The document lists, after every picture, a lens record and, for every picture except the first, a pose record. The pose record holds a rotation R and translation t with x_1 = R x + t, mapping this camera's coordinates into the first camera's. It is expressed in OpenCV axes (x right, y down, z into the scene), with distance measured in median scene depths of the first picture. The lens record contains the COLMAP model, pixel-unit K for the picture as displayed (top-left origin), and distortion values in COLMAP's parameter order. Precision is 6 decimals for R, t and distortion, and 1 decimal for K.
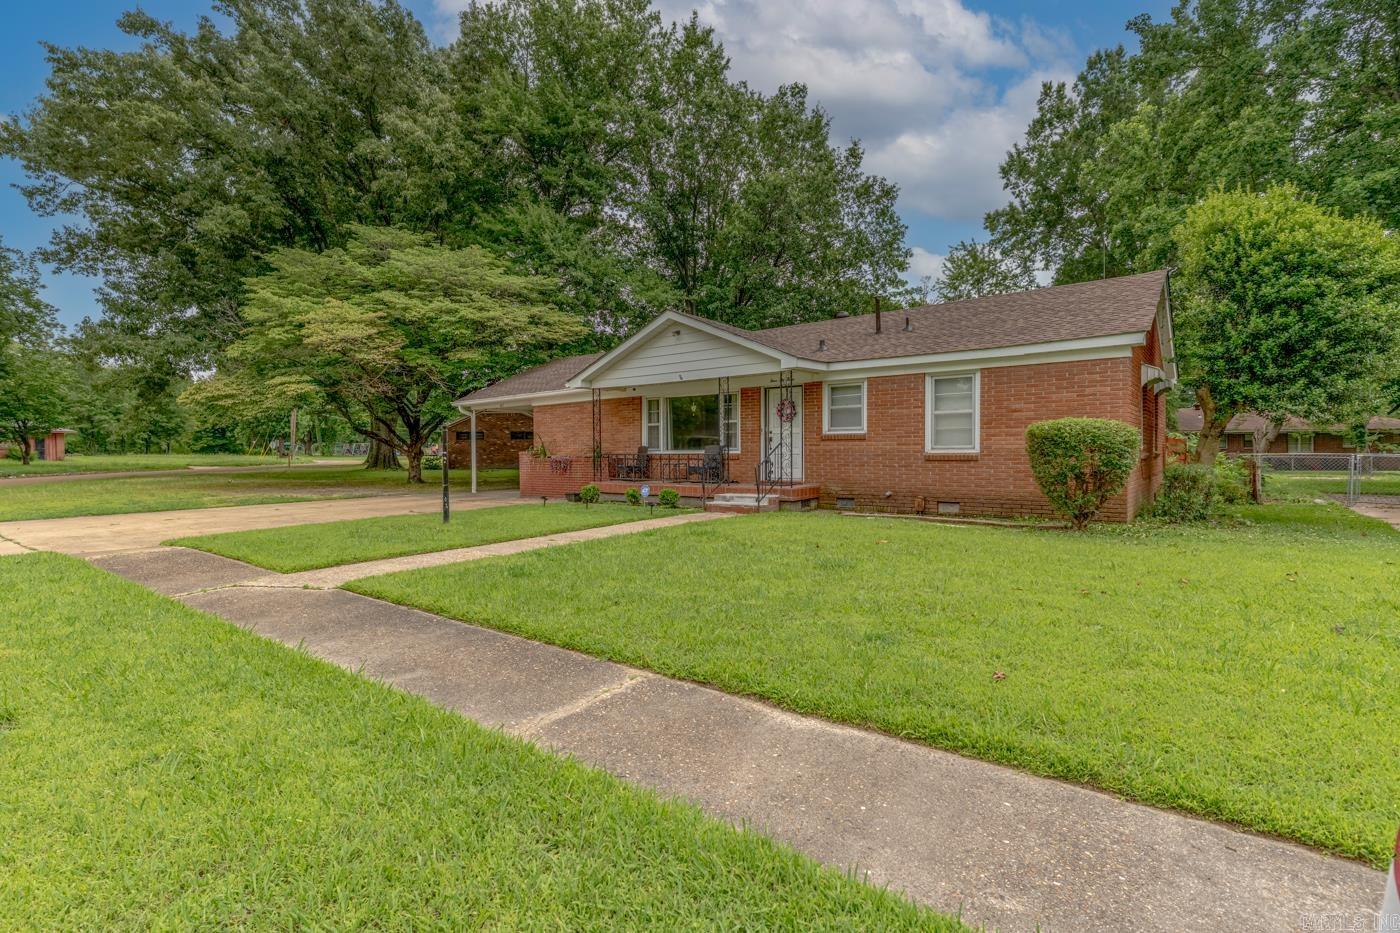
lens RADIAL K [[668.3, 0, 700.0], [0, 668.3, 466.5], [0, 0, 1]] dist [0.002699, 0.000141]
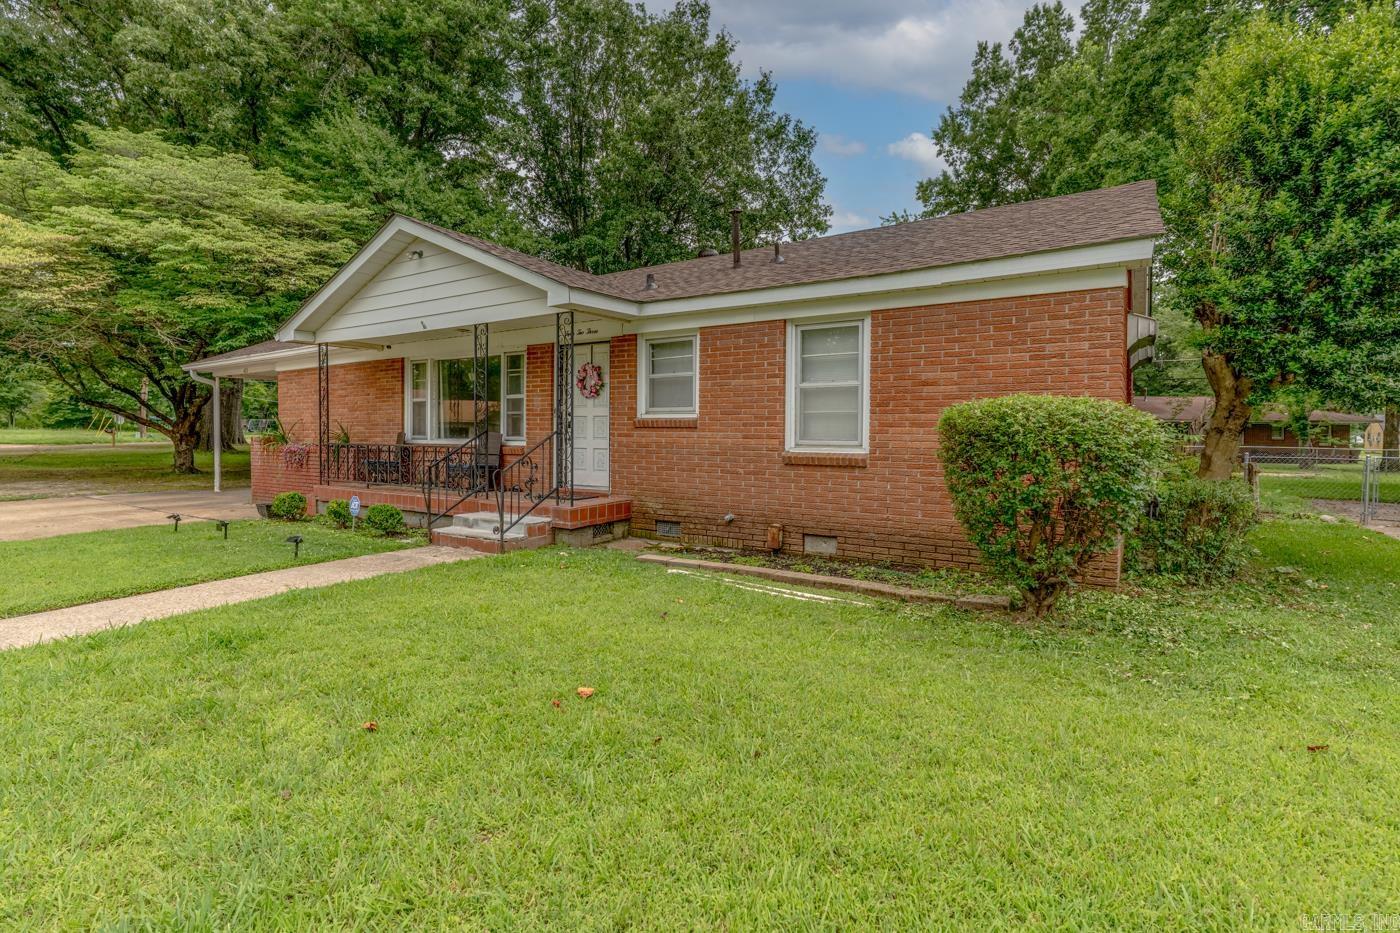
lens RADIAL K [[670.5, 0, 700.7], [0, 670.5, 442.2], [0, 0, 1]] dist [-0.000453, 0.000375]
pose [[0.996386, 0.012267, 0.084055, 0.168992], [-0.011556, 0.999893, -0.008936, -0.018454], [-0.084156, 0.007933, 0.996421, 0.324765]]
